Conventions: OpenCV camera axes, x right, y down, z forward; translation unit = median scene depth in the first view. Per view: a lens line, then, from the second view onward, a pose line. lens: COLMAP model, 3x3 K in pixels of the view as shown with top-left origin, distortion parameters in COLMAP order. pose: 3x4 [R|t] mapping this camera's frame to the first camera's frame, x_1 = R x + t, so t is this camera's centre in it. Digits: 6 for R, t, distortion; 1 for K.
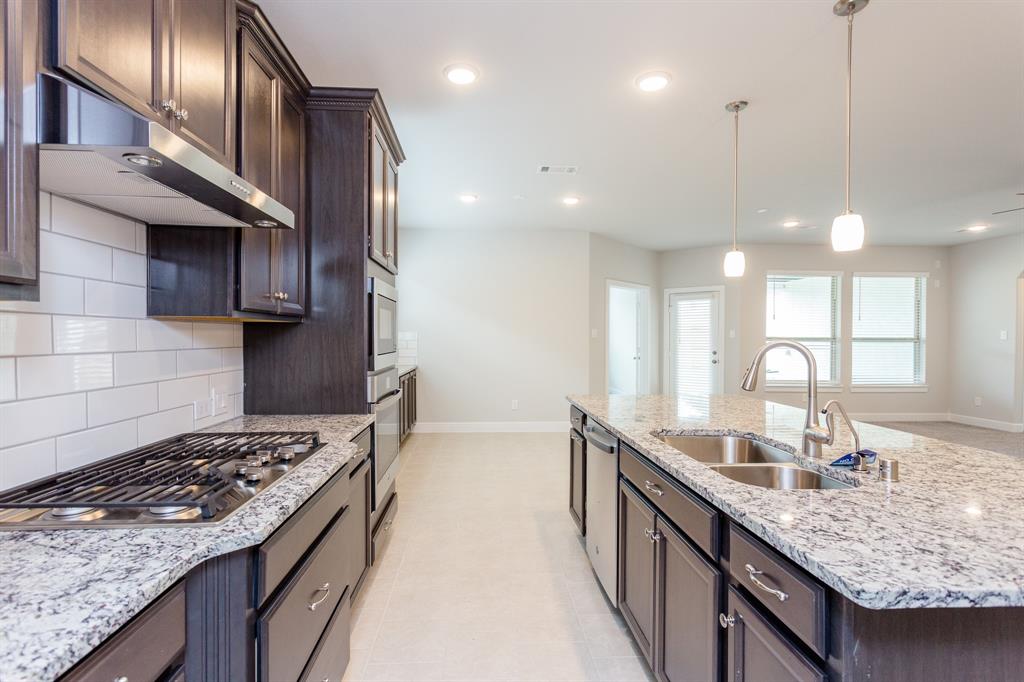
lens RADIAL K [[497.9, 0, 501.3], [0, 497.9, 339.1], [0, 0, 1]] dist [0.006186, 0.000490]
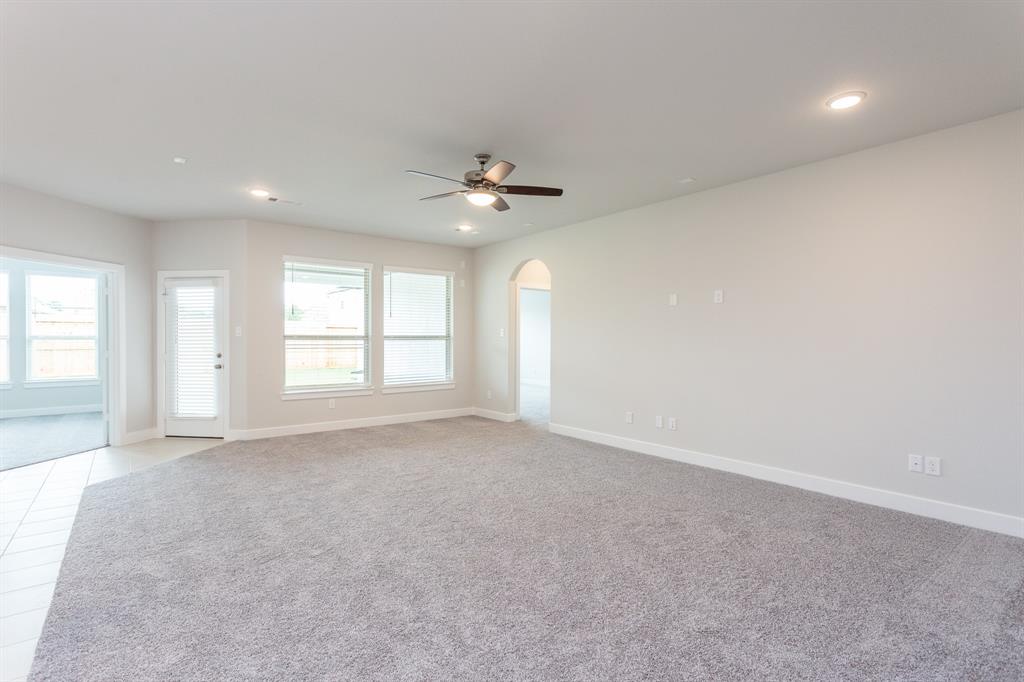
lens RADIAL K [[497.9, 0, 501.3], [0, 497.9, 339.1], [0, 0, 1]] dist [0.006186, 0.000490]
pose [[0.828828, -0.007098, 0.559458, 0.358685], [0.006424, 0.999974, 0.003170, 0.002177], [-0.559466, 0.000966, 0.828853, 0.100688]]
